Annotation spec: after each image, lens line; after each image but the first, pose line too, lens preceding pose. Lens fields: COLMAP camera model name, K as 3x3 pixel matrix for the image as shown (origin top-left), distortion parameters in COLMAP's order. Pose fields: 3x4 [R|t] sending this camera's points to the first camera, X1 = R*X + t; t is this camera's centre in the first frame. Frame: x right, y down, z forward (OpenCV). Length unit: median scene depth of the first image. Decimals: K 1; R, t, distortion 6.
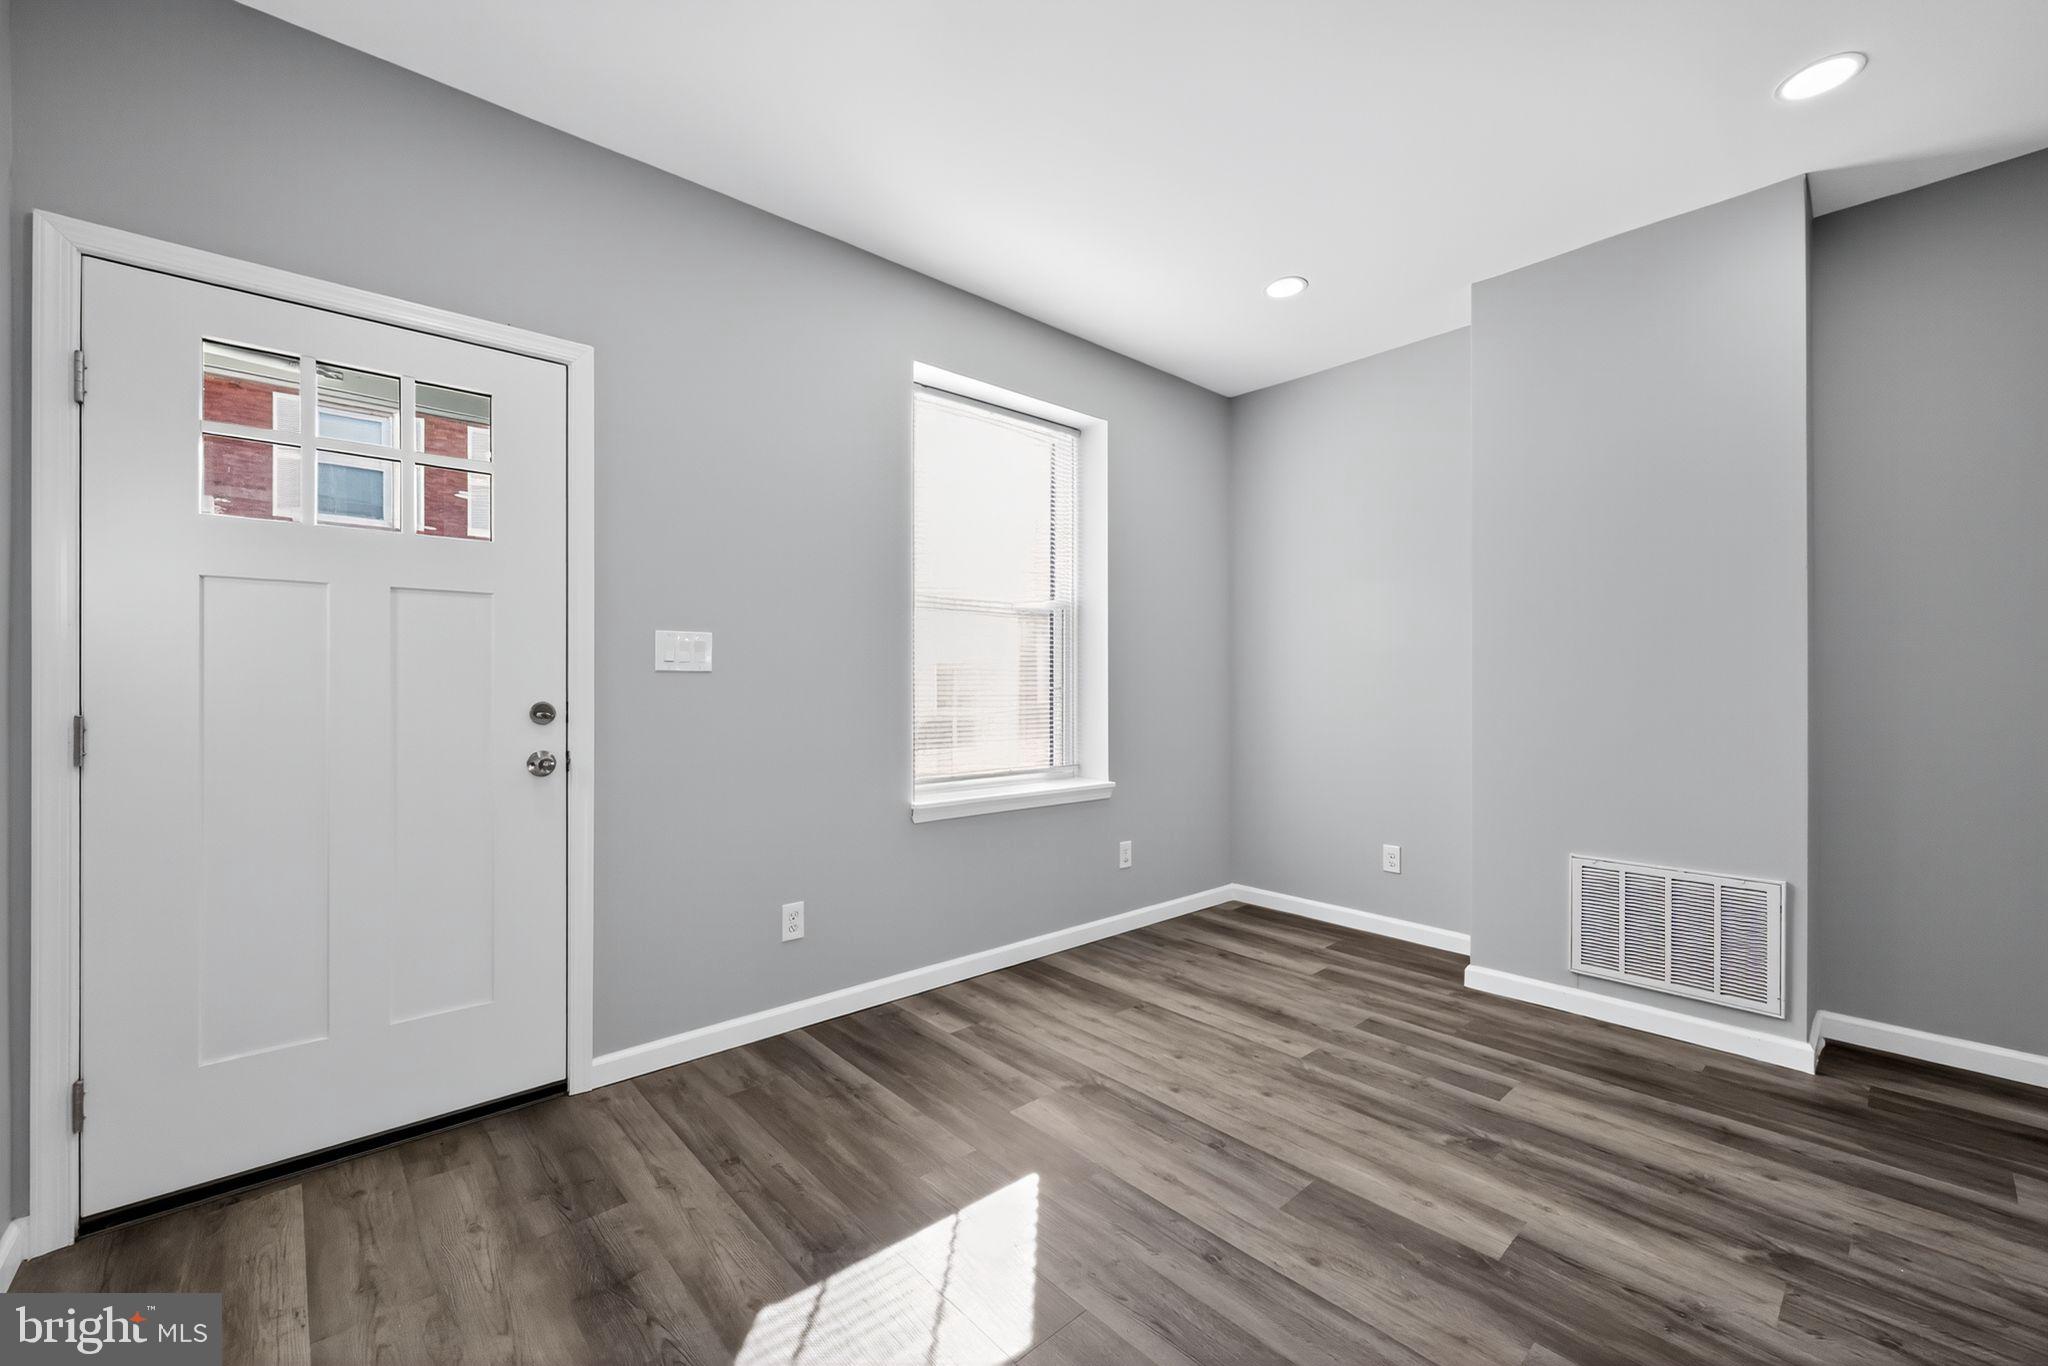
lens RADIAL K [[816.3, 0, 1013.2], [0, 816.3, 683.2], [0, 0, 1]] dist [-0.005486, 0.000206]
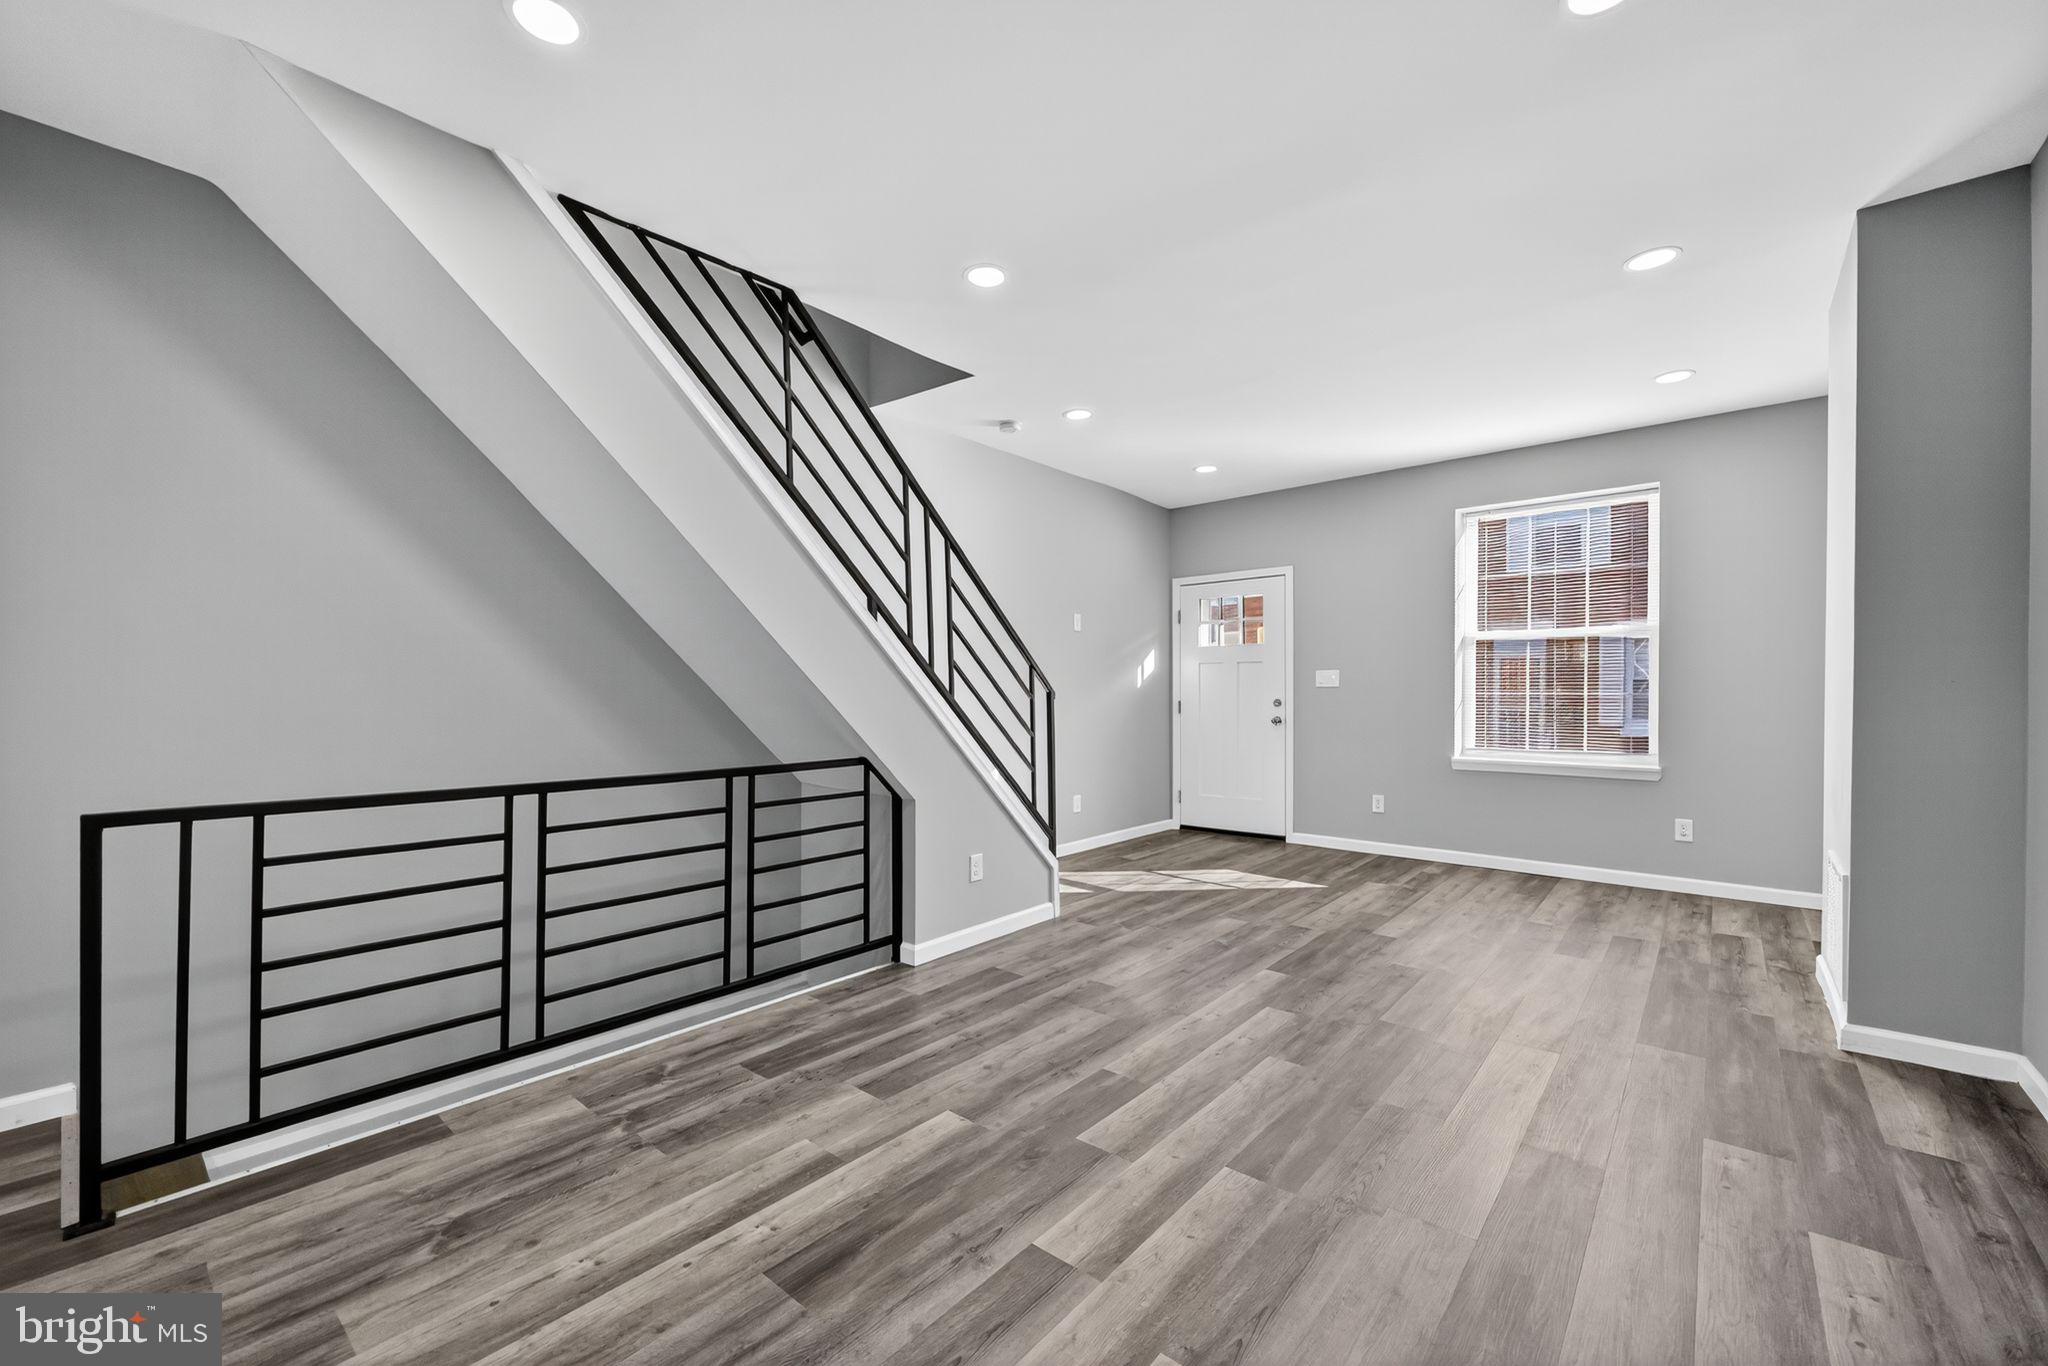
lens RADIAL K [[821.8, 0, 1013.8], [0, 821.8, 699.4], [0, 0, 1]] dist [-0.004840, -0.000268]
pose [[0.130246, 0.007543, -0.991453, 1.982637], [0.005846, 0.999948, 0.008375, -0.003365], [0.991464, -0.006887, 0.130196, -0.246799]]
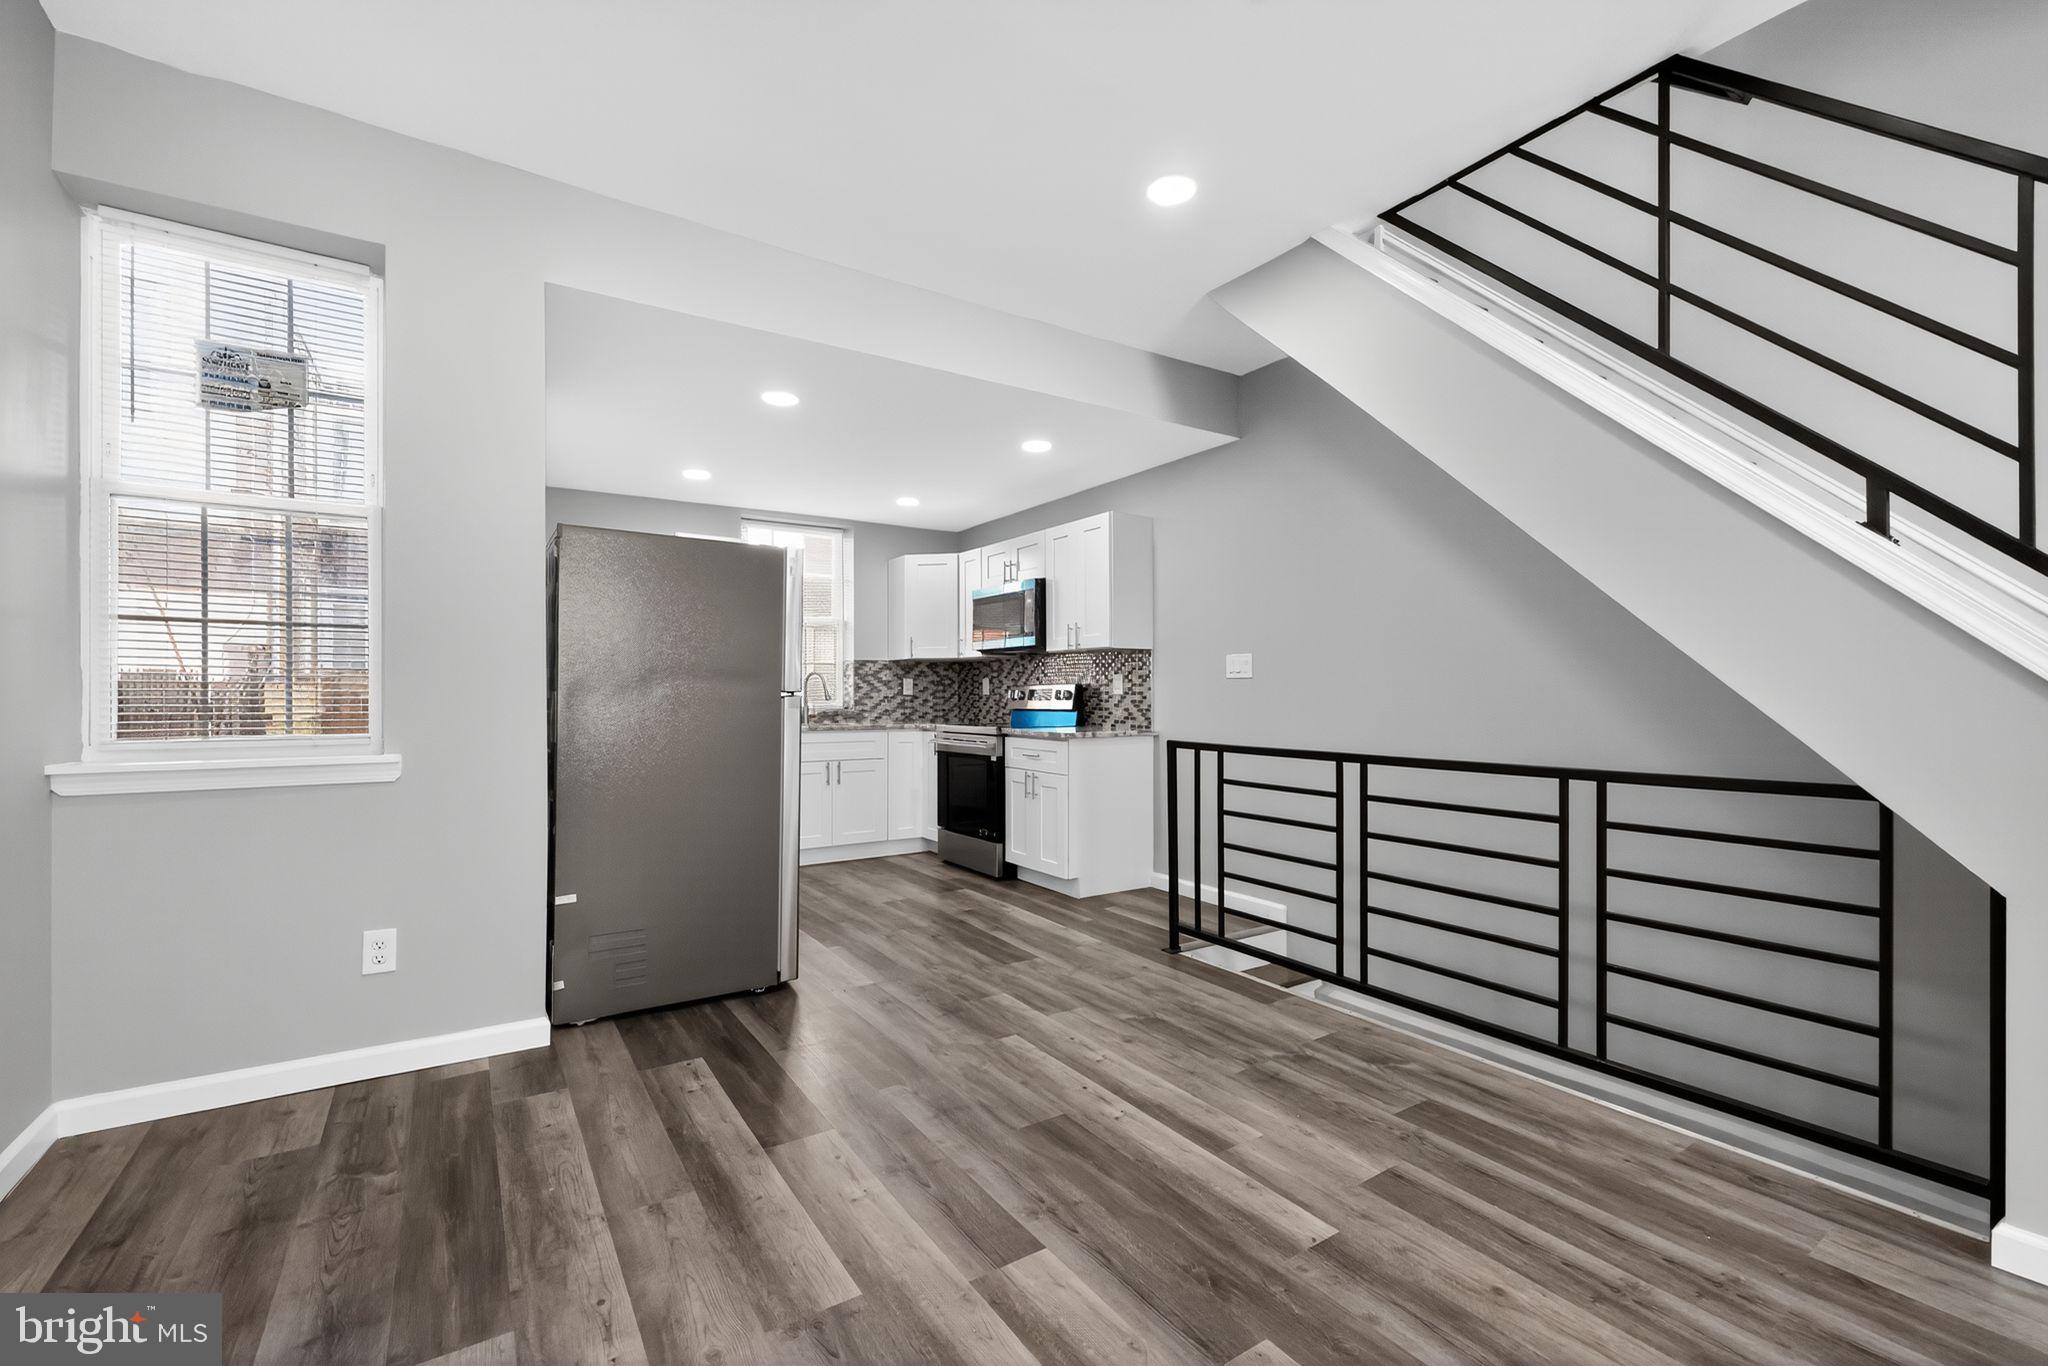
lens RADIAL K [[851.6, 0, 1013.7], [0, 851.6, 693.4], [0, 0, 1]] dist [0.002984, -0.000040]
pose [[-0.988972, 0.000686, 0.148099, 1.181573], [-0.000354, 0.999976, -0.006991, 0.029490], [-0.148100, -0.006966, -0.988948, 0.575856]]
